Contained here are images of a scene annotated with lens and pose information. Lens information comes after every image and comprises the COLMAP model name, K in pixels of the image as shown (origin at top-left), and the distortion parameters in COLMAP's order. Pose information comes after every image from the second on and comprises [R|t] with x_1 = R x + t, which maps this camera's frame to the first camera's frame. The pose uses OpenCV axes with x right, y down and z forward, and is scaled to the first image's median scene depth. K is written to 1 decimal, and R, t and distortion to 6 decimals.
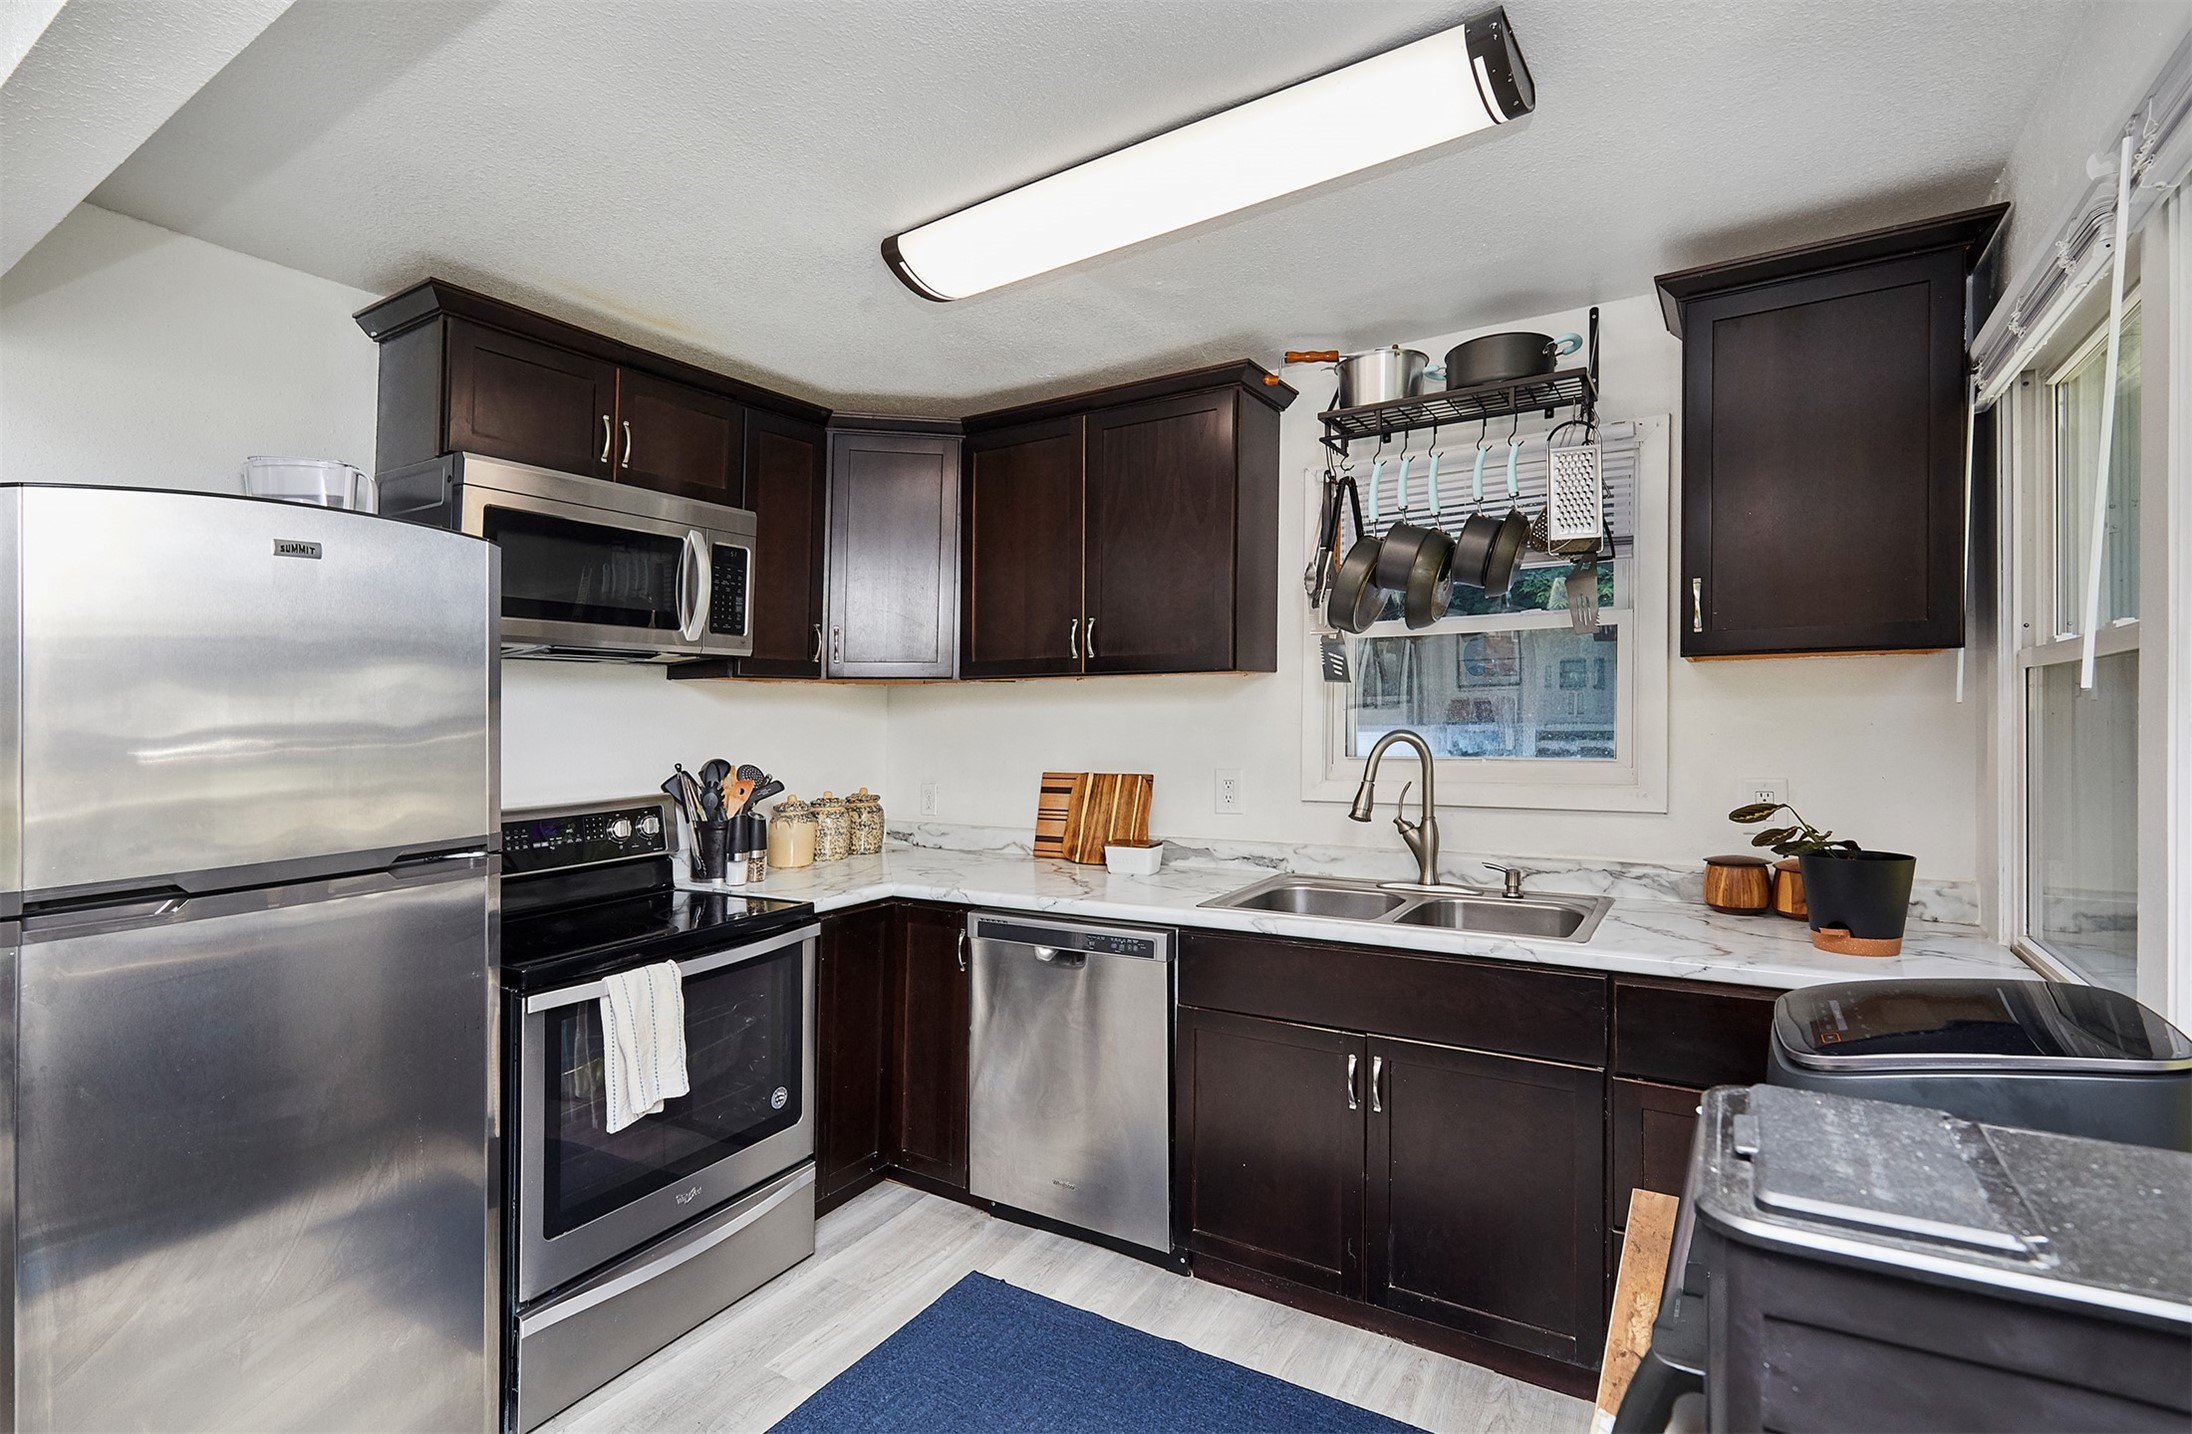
lens RADIAL K [[1017.6, 0, 1087.9], [0, 1017.6, 713.1], [0, 0, 1]] dist [0.009632, -0.000553]
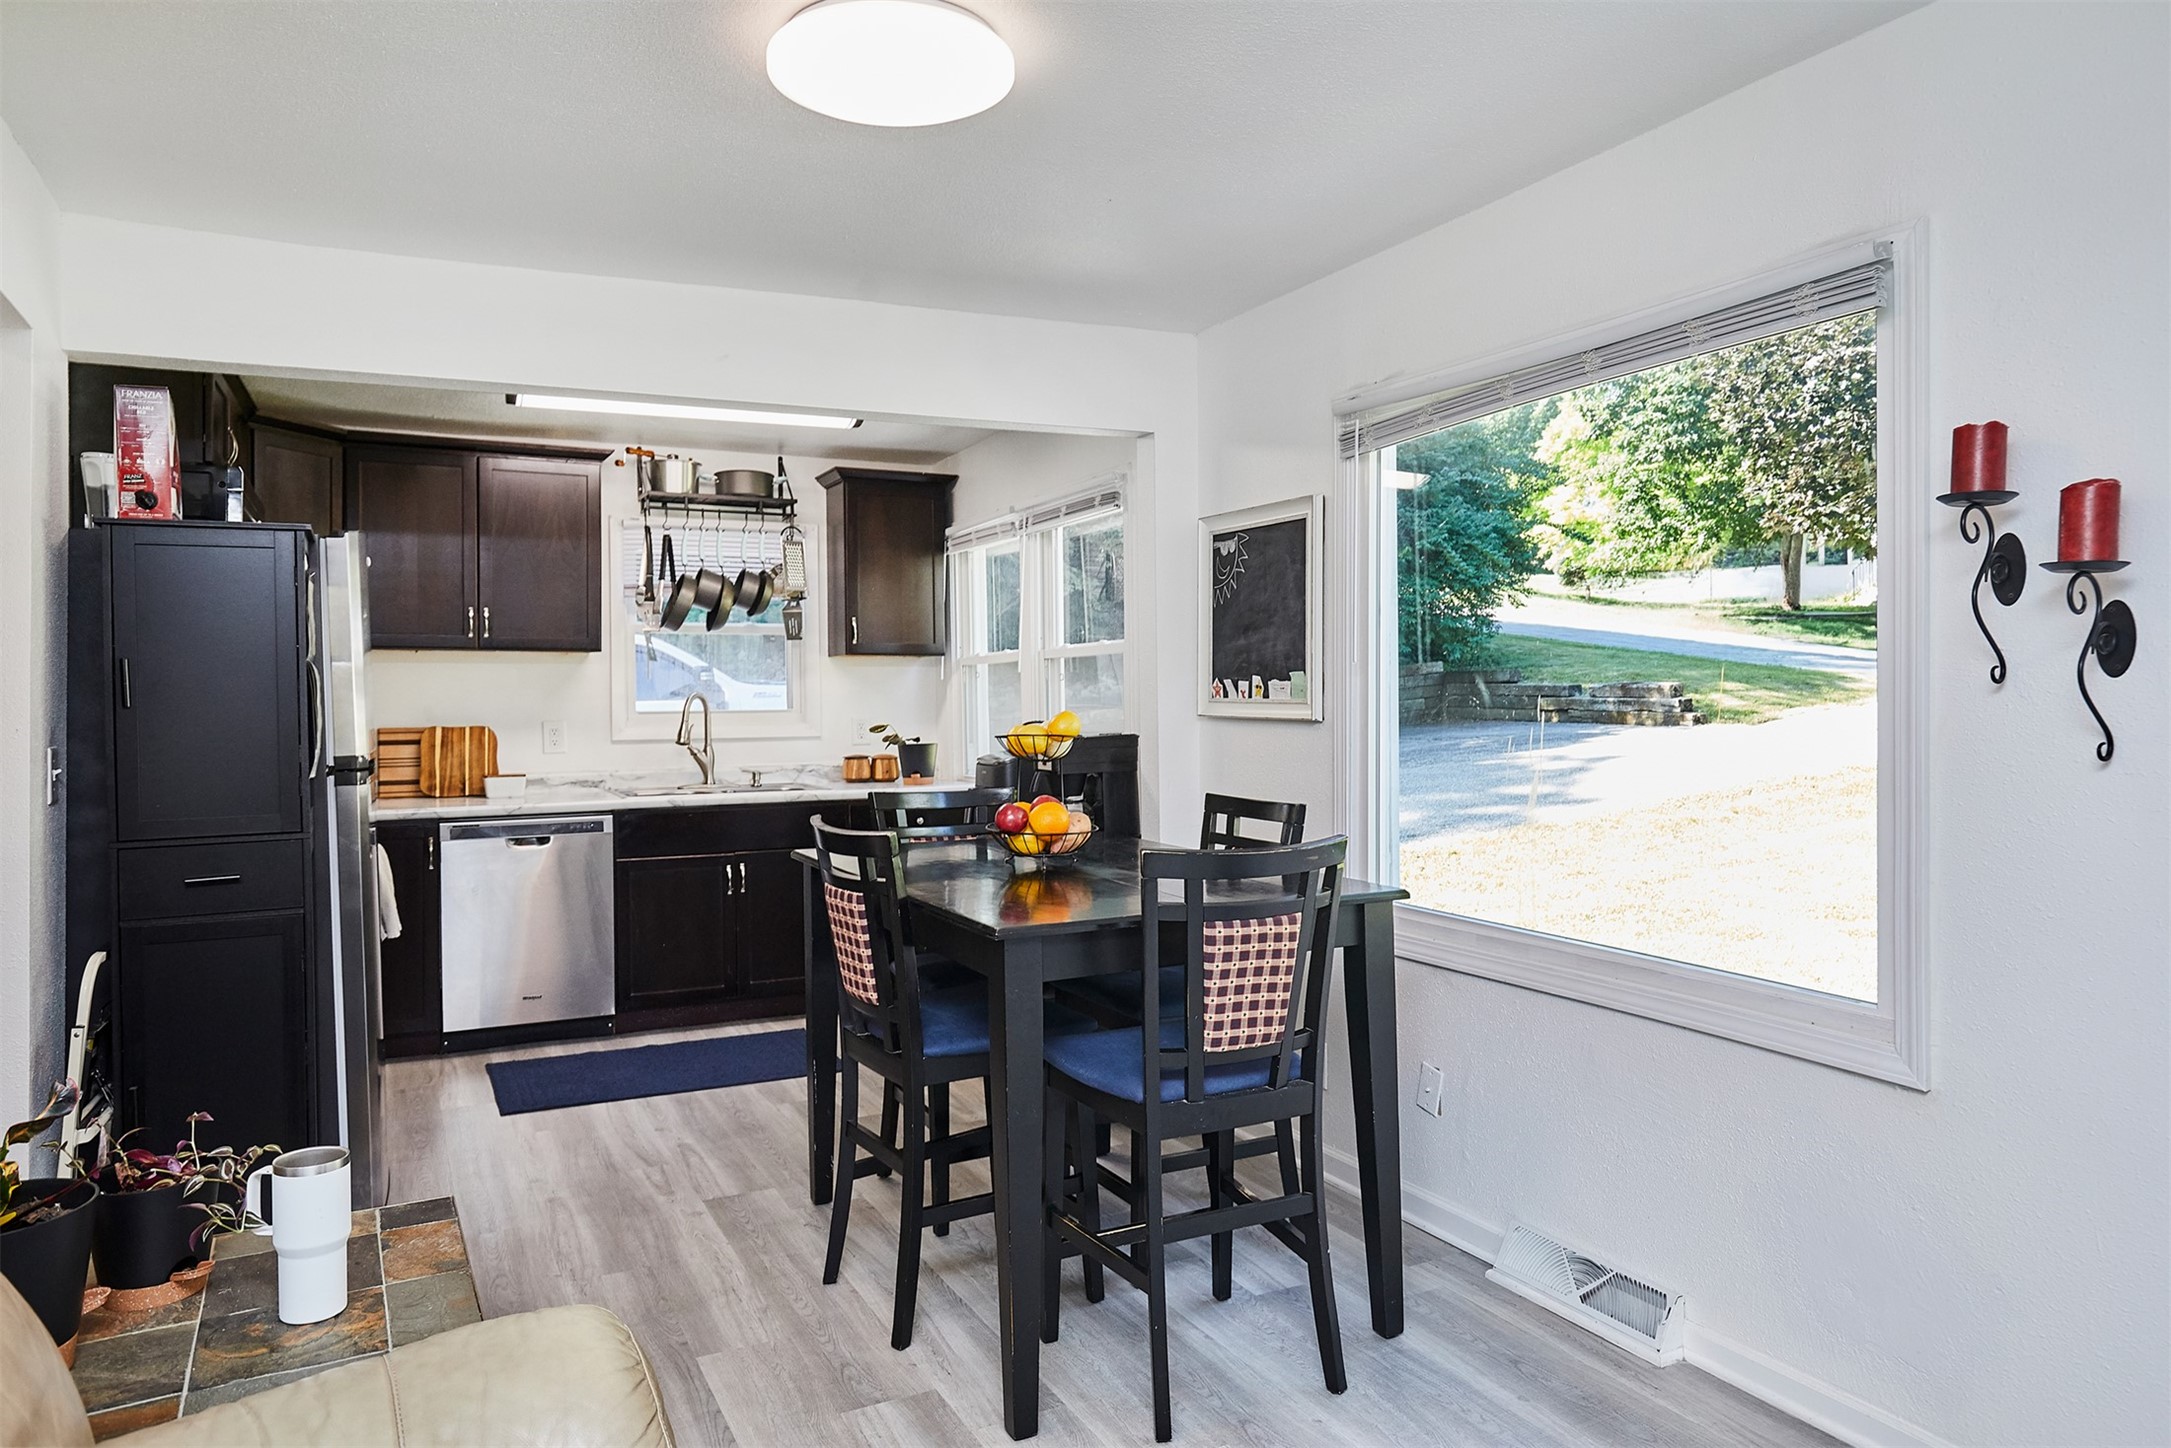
lens RADIAL K [[1482.3, 0, 1081.6], [0, 1482.3, 680.8], [0, 0, 1]] dist [0.004427, -0.006283]
pose [[0.530974, 0.017586, 0.847206, -1.399803], [-0.000252, 0.999788, -0.020595, 0.047961], [-0.847388, 0.010722, 0.530866, -0.806795]]
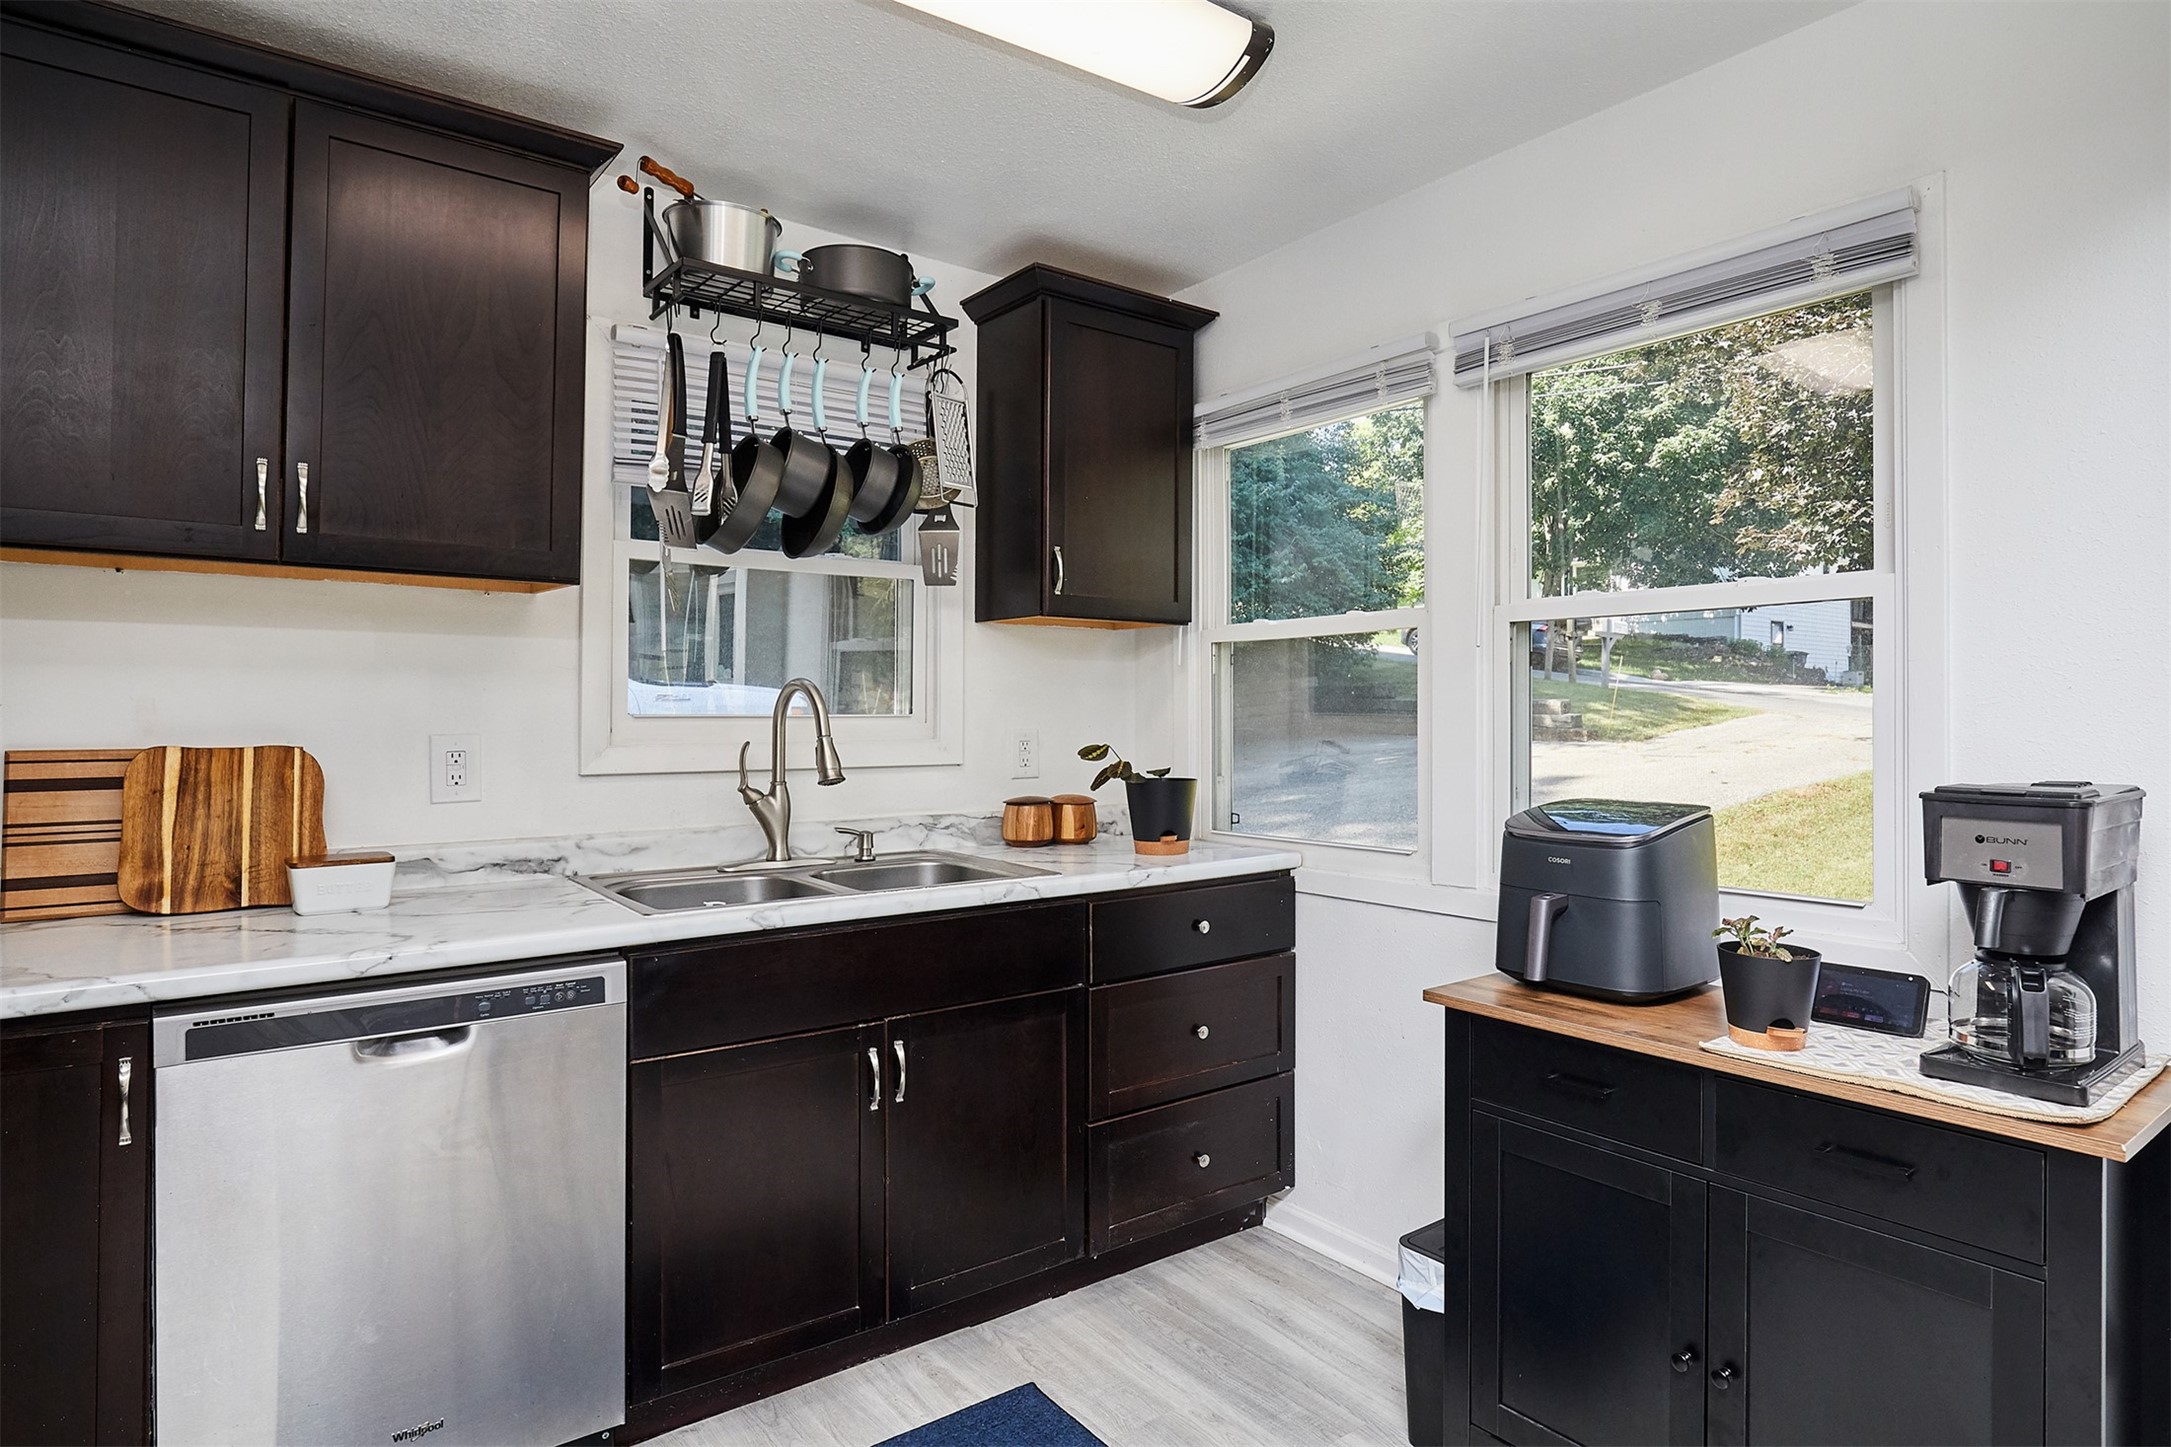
lens RADIAL K [[1247.9, 0, 1151.4], [0, 1247.9, 705.8], [0, 0, 1]] dist [-0.015088, -0.000113]
pose [[0.329648, 0.016418, 0.943961, -0.550752], [-0.011462, 0.999845, -0.013387, 0.048664], [-0.944034, -0.006407, 0.329785, 0.361646]]
